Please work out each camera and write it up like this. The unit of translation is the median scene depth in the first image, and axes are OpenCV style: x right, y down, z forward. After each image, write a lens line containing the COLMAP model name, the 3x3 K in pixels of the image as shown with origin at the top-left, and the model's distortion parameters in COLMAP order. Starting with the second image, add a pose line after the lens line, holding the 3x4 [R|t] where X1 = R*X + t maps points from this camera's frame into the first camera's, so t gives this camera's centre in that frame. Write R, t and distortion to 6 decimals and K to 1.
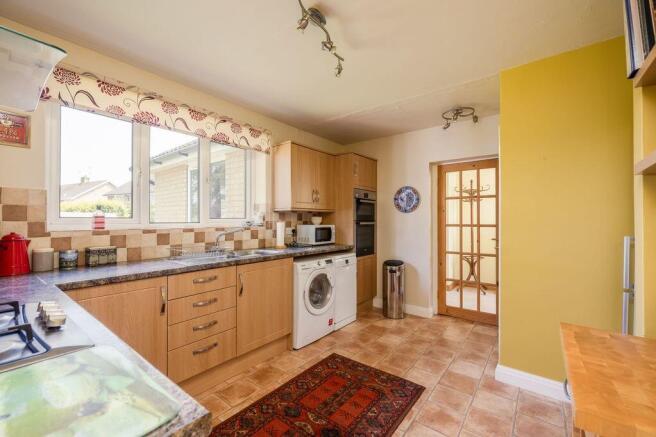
lens RADIAL K [[278.2, 0, 328.1], [0, 278.2, 217.3], [0, 0, 1]] dist [-0.001309, -0.000124]
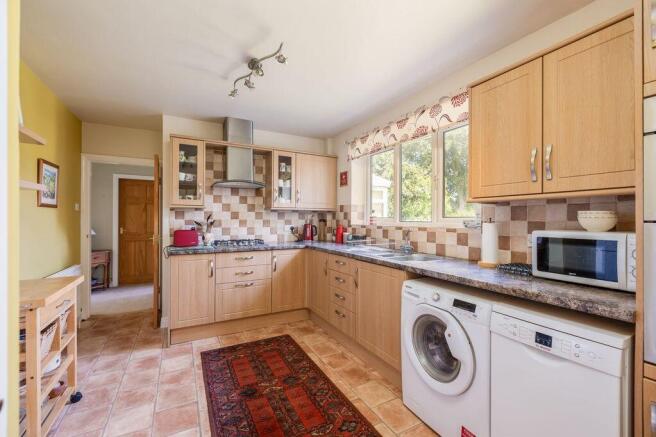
lens RADIAL K [[278.2, 0, 329.6], [0, 278.2, 220.5], [0, 0, 1]] dist [-0.001309, -0.000124]
pose [[-0.408364, -0.003473, -0.912812, 0.680995], [-0.000258, 0.999993, -0.003689, 0.020016], [0.912819, -0.001271, -0.408363, 1.256720]]
